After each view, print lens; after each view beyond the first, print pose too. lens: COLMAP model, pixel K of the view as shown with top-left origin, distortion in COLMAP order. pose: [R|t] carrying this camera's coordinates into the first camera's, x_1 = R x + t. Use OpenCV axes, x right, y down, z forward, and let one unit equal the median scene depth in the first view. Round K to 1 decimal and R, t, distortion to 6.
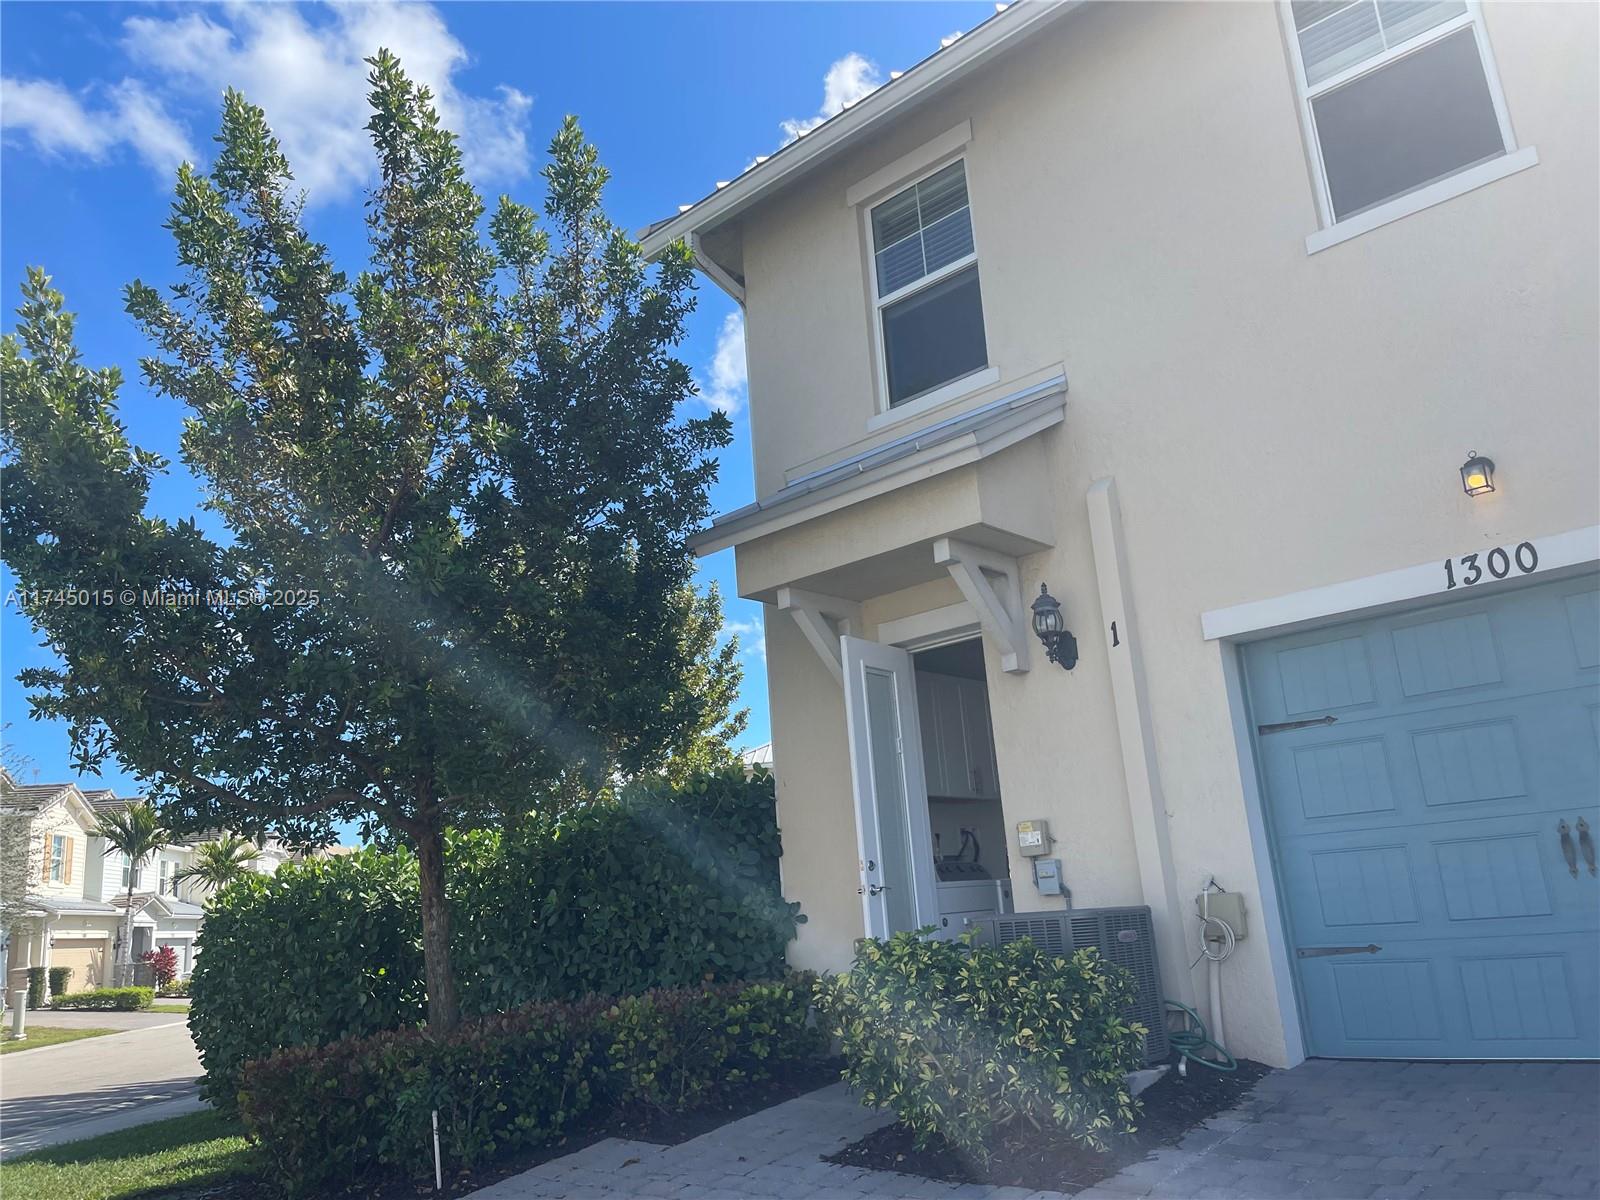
lens RADIAL K [[1205.1, 0, 796.6], [0, 1205.1, 605.8], [0, 0, 1]] dist [0.055499, -0.068550]
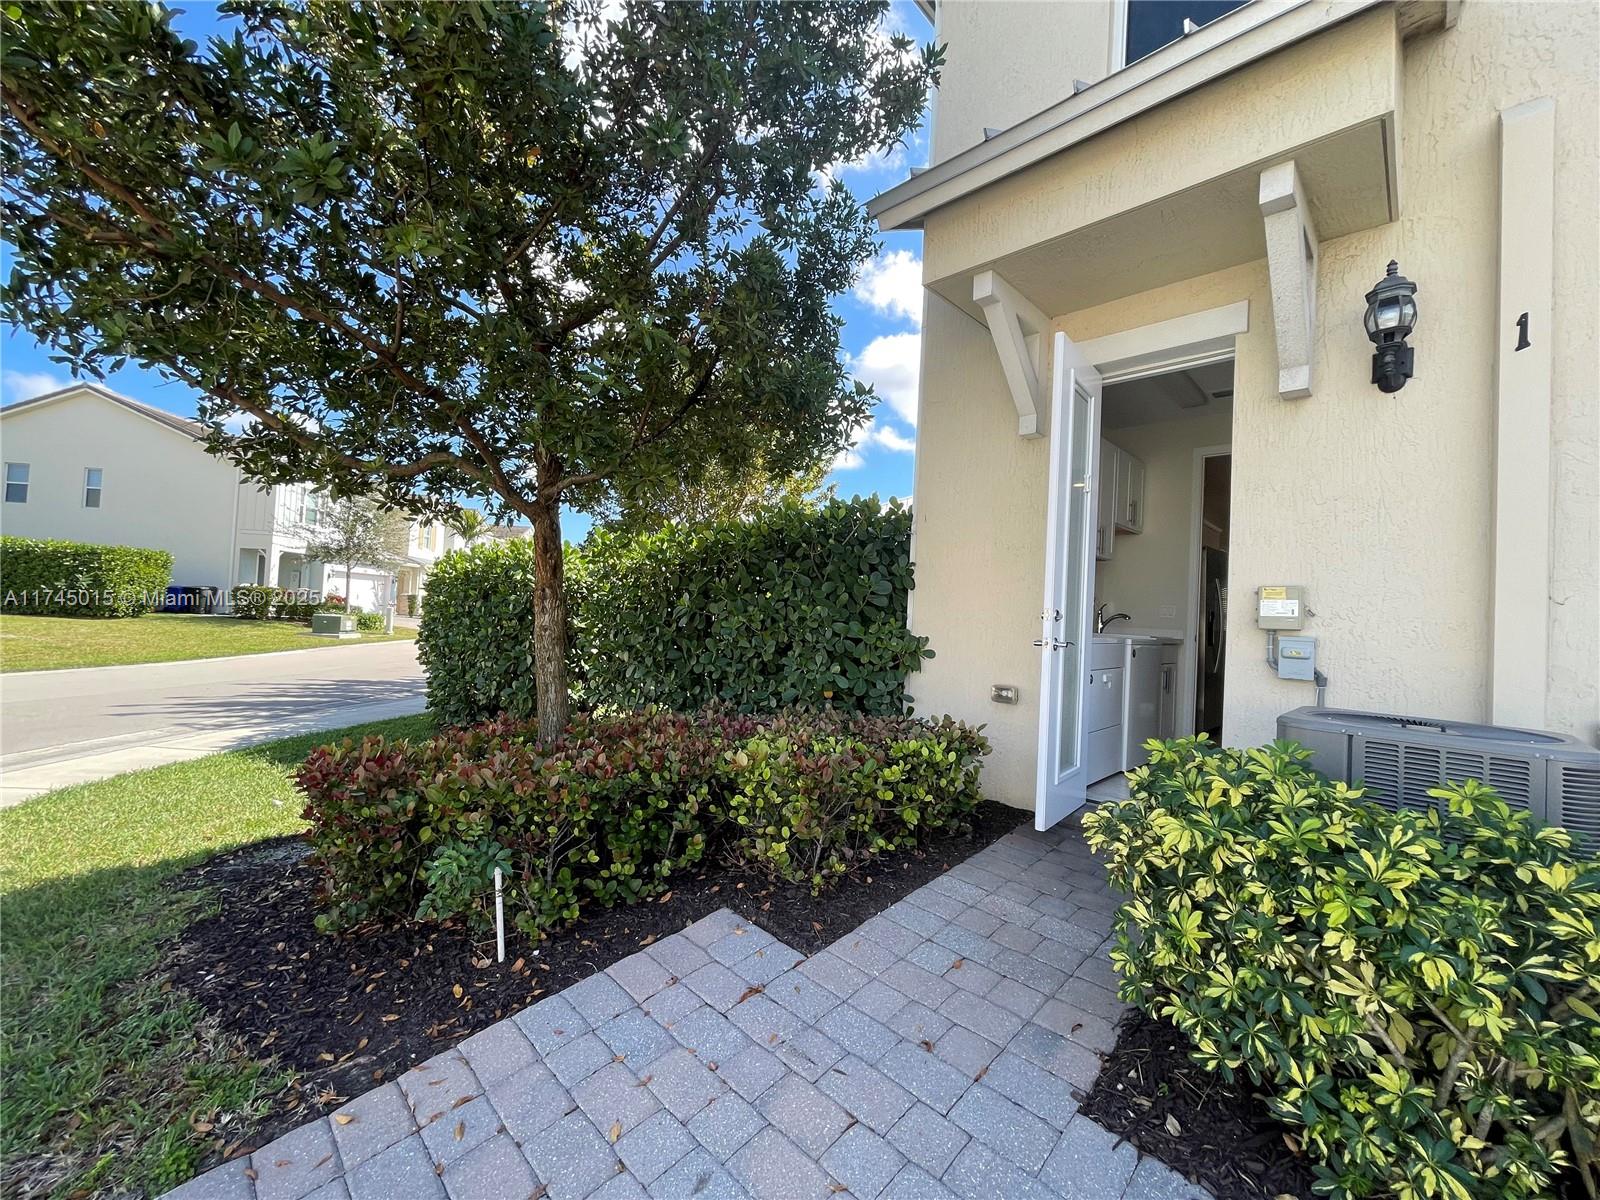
lens RADIAL K [[649.6, 0, 793.4], [0, 649.6, 595.6], [0, 0, 1]] dist [0.001075, 0.000216]
pose [[0.991615, 0.120281, -0.047250, -0.094436], [-0.106780, 0.968568, 0.224663, 0.115022], [0.072788, -0.217734, 0.973290, 0.529554]]
